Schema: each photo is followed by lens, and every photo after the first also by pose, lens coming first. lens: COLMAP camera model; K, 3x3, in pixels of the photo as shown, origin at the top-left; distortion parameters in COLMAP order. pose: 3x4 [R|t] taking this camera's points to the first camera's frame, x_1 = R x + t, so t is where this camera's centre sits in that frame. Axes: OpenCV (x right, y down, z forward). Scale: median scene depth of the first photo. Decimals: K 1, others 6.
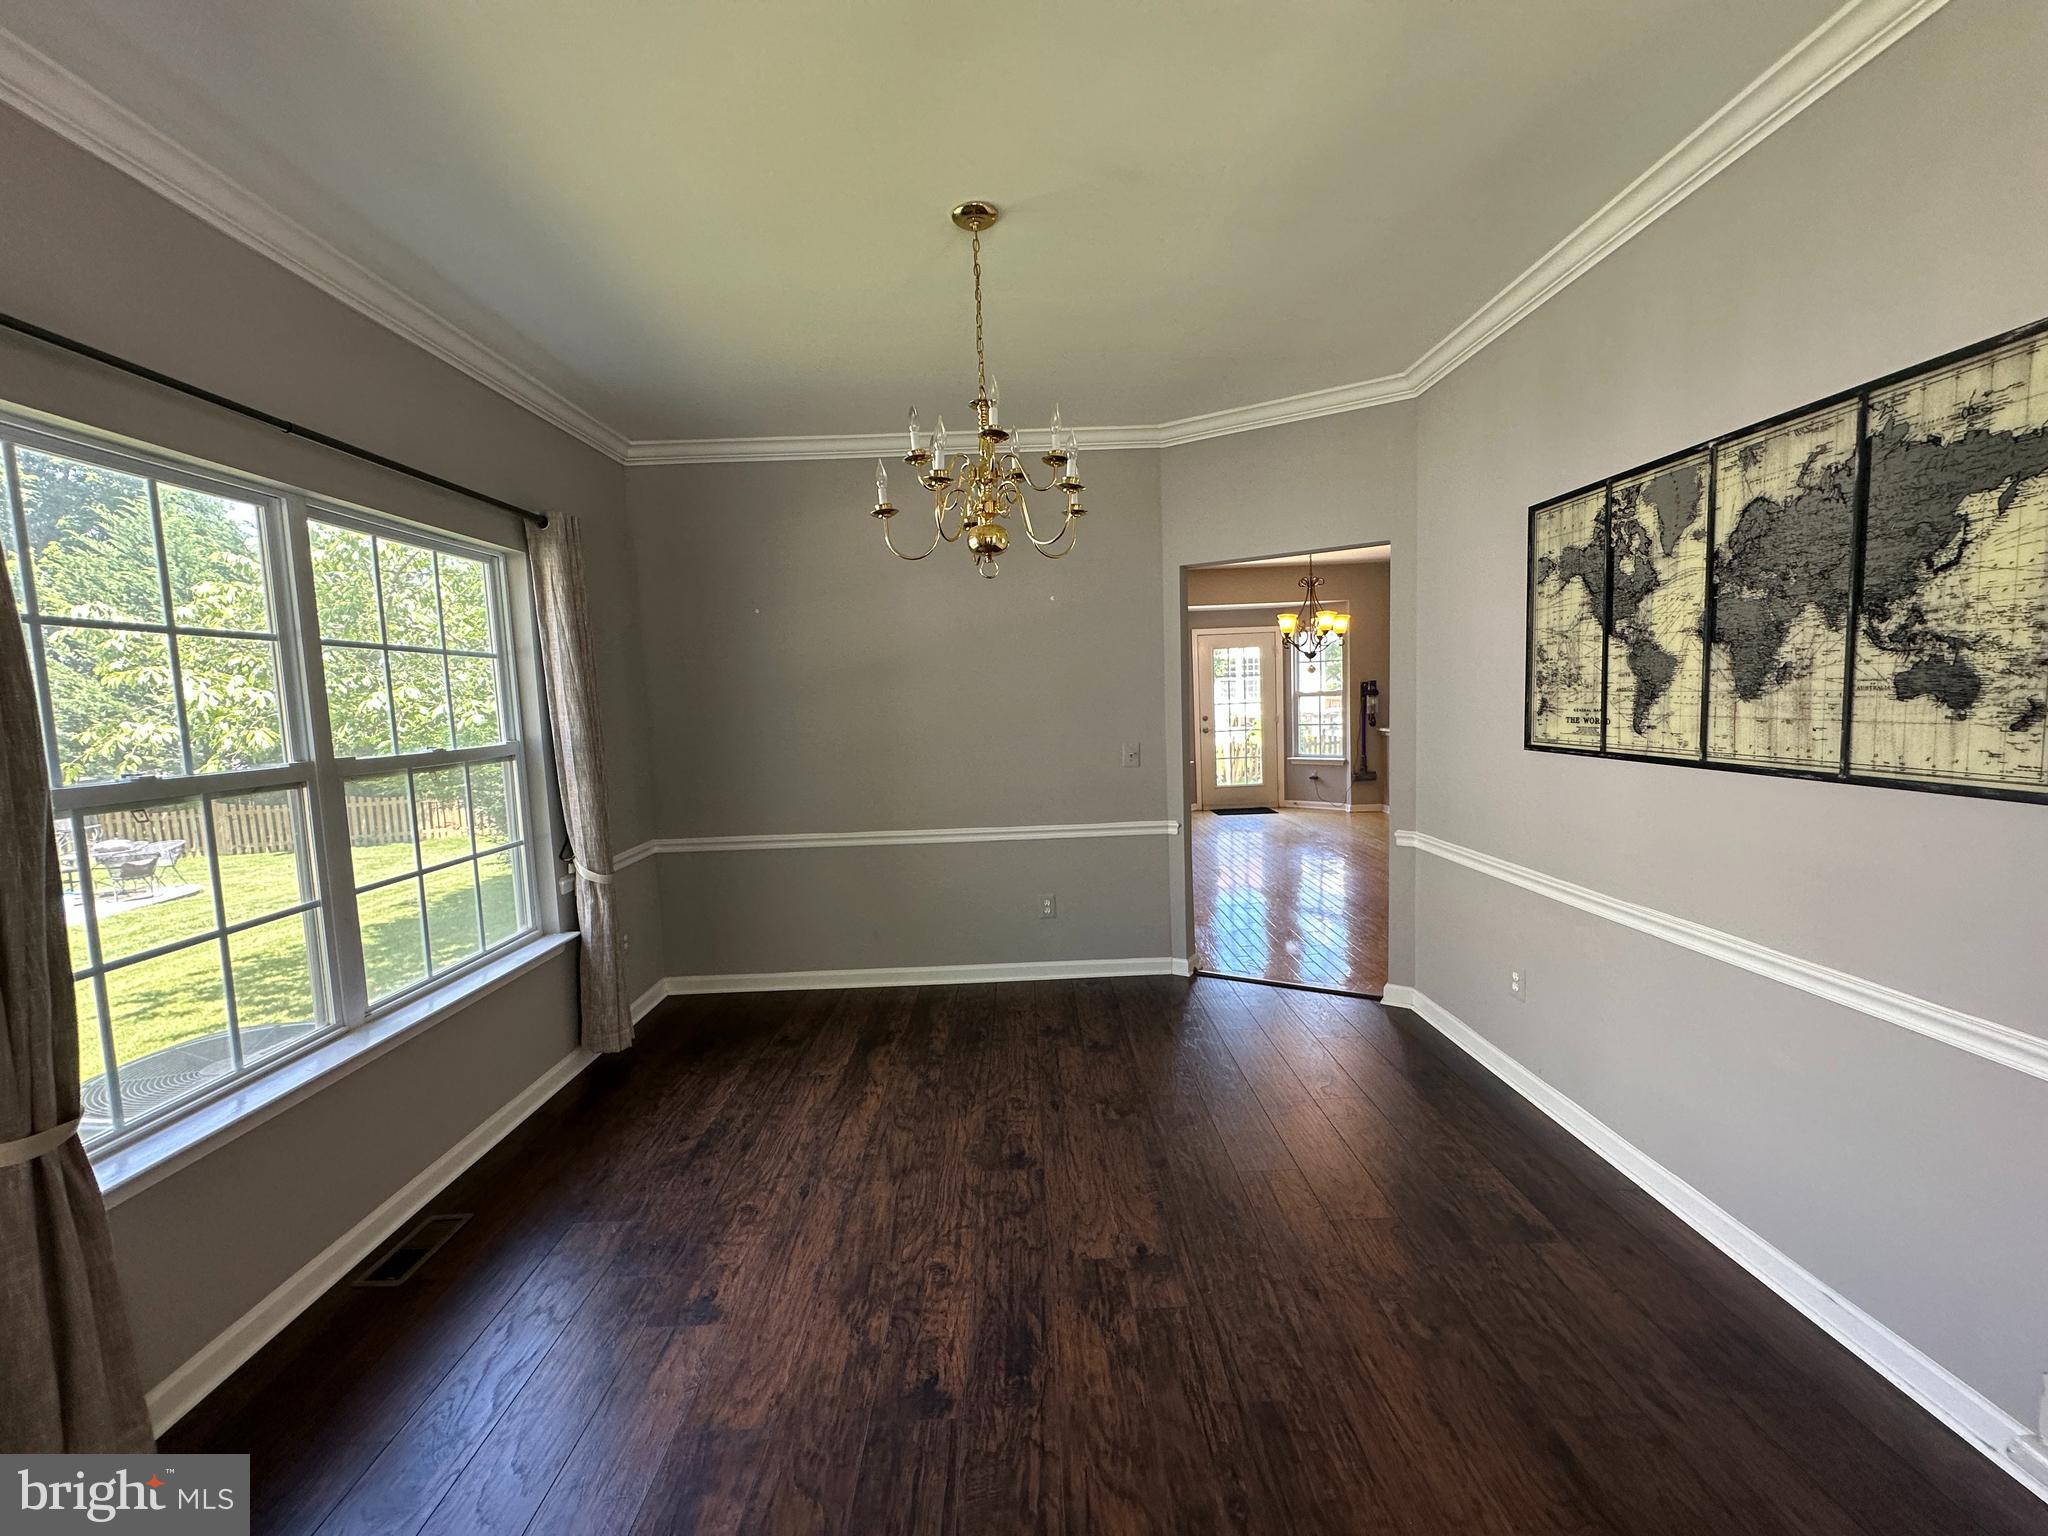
lens RADIAL K [[810.7, 0, 1026.0], [0, 810.7, 767.8], [0, 0, 1]] dist [-0.008410, 0.000769]
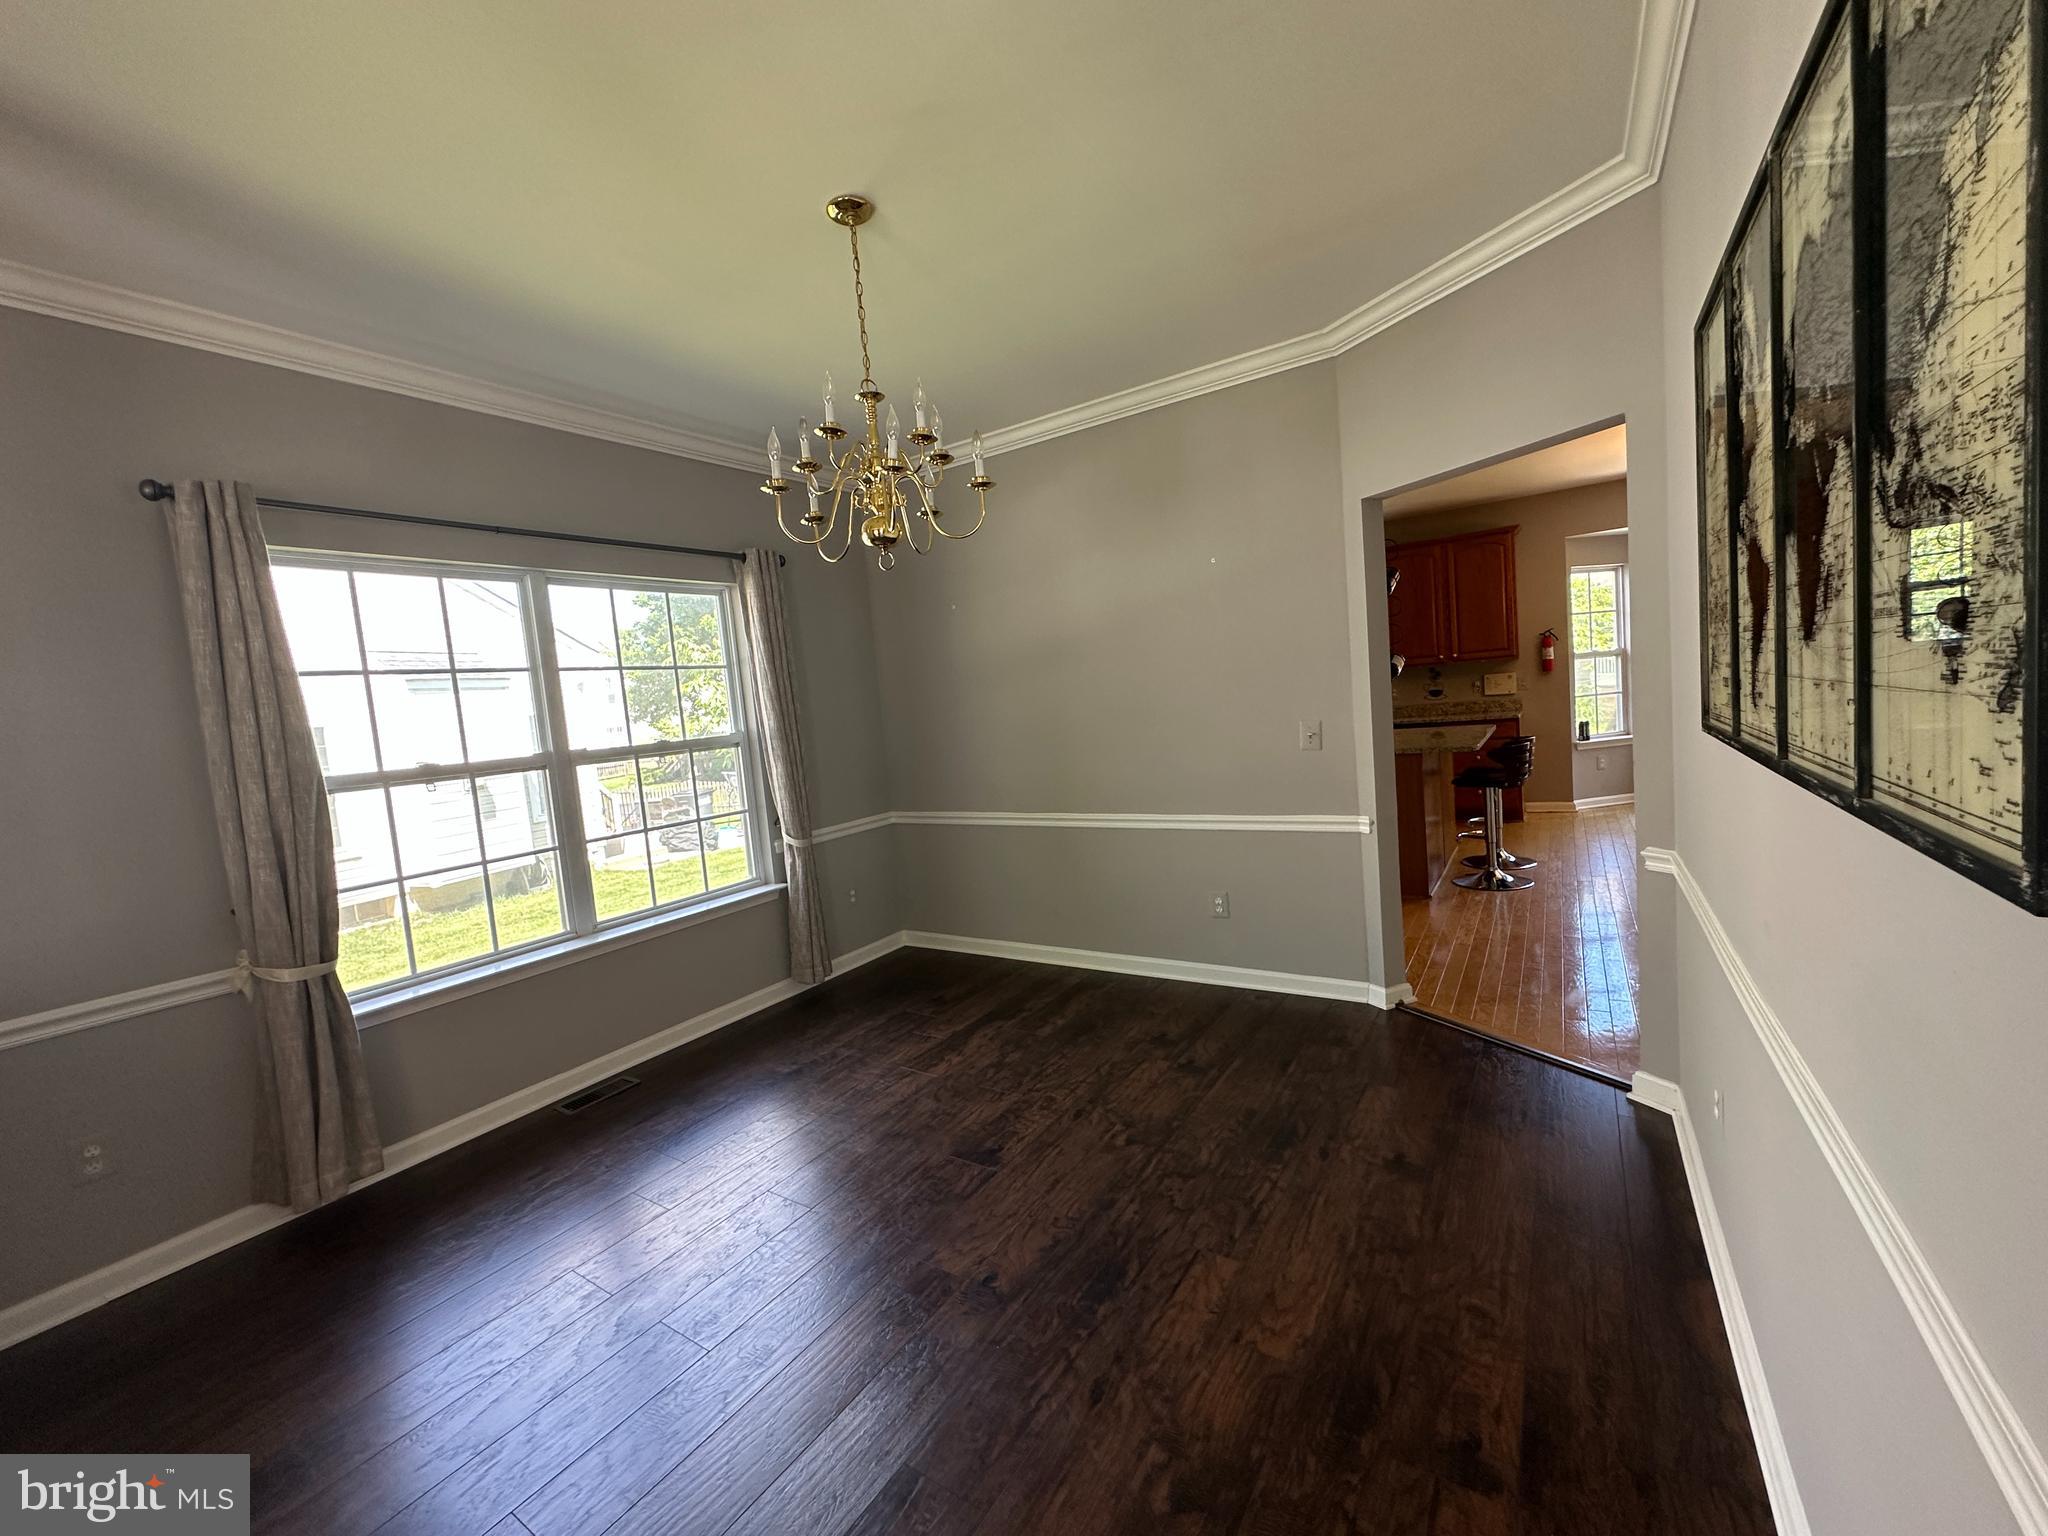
lens RADIAL K [[817.4, 0, 1023.1], [0, 817.4, 766.5], [0, 0, 1]] dist [-0.001499, 0.001323]
pose [[0.827003, 0.012403, -0.562061, 0.473773], [0.006002, 0.999505, 0.030888, -0.015442], [0.562166, -0.028918, 0.826519, 0.176546]]
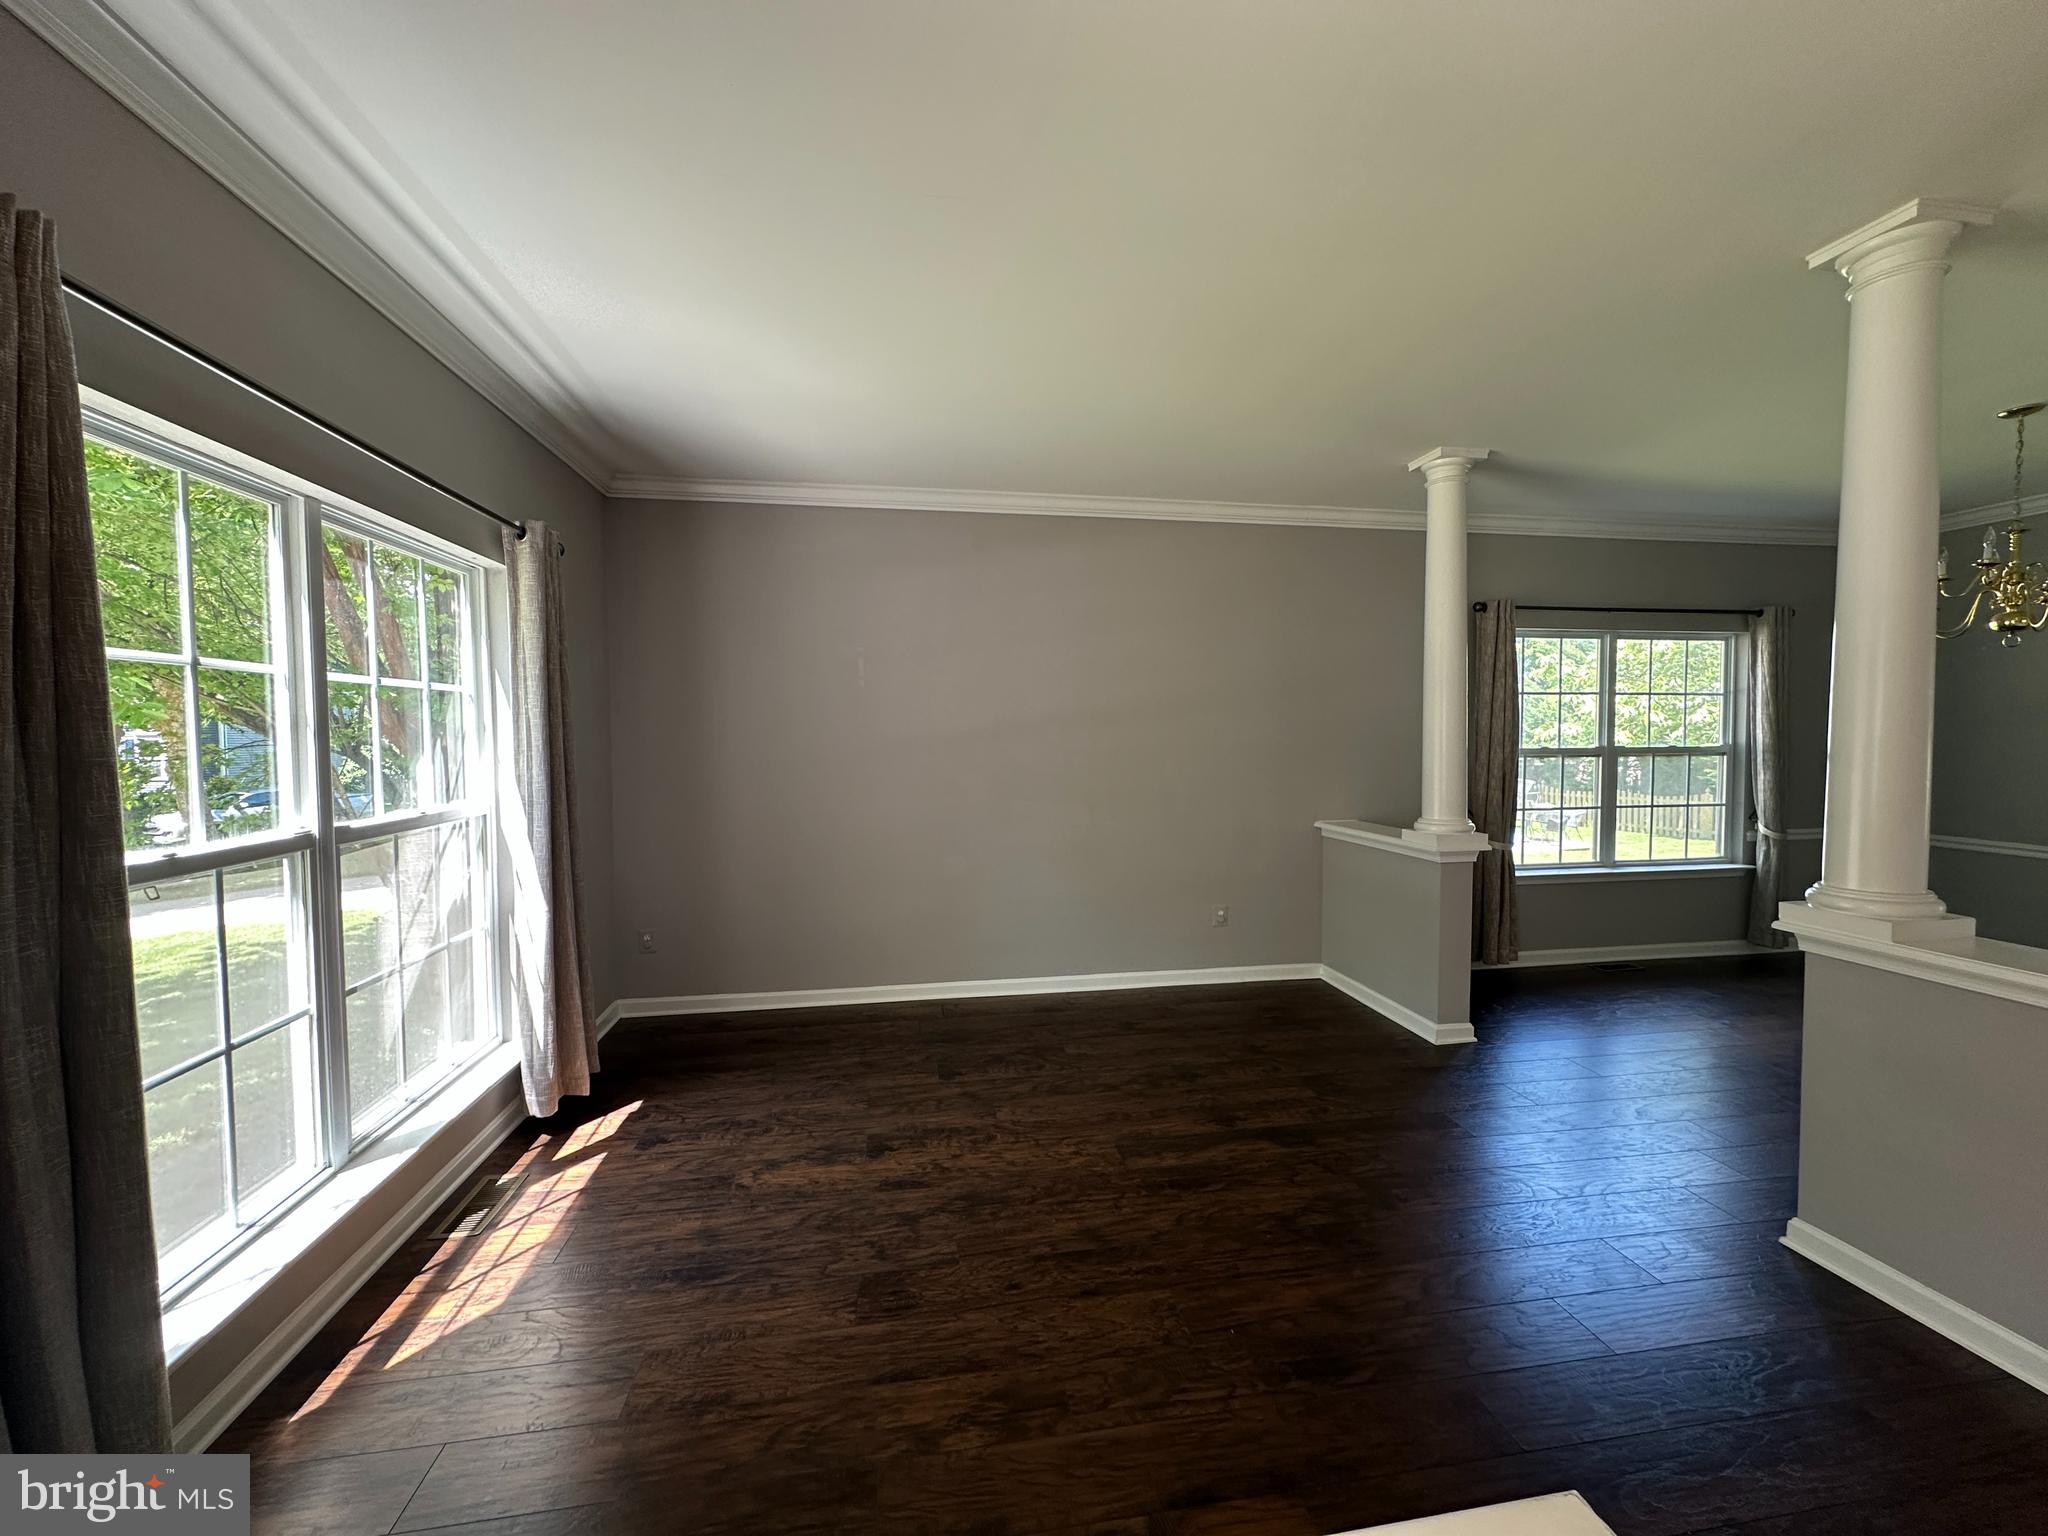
lens RADIAL K [[817.4, 0, 1023.1], [0, 817.4, 766.5], [0, 0, 1]] dist [-0.001499, 0.001323]
pose [[0.146662, 0.078083, -0.986100, 0.840527], [-0.088728, 0.993900, 0.065504, 0.031828], [0.985199, 0.077888, 0.152695, -0.708200]]
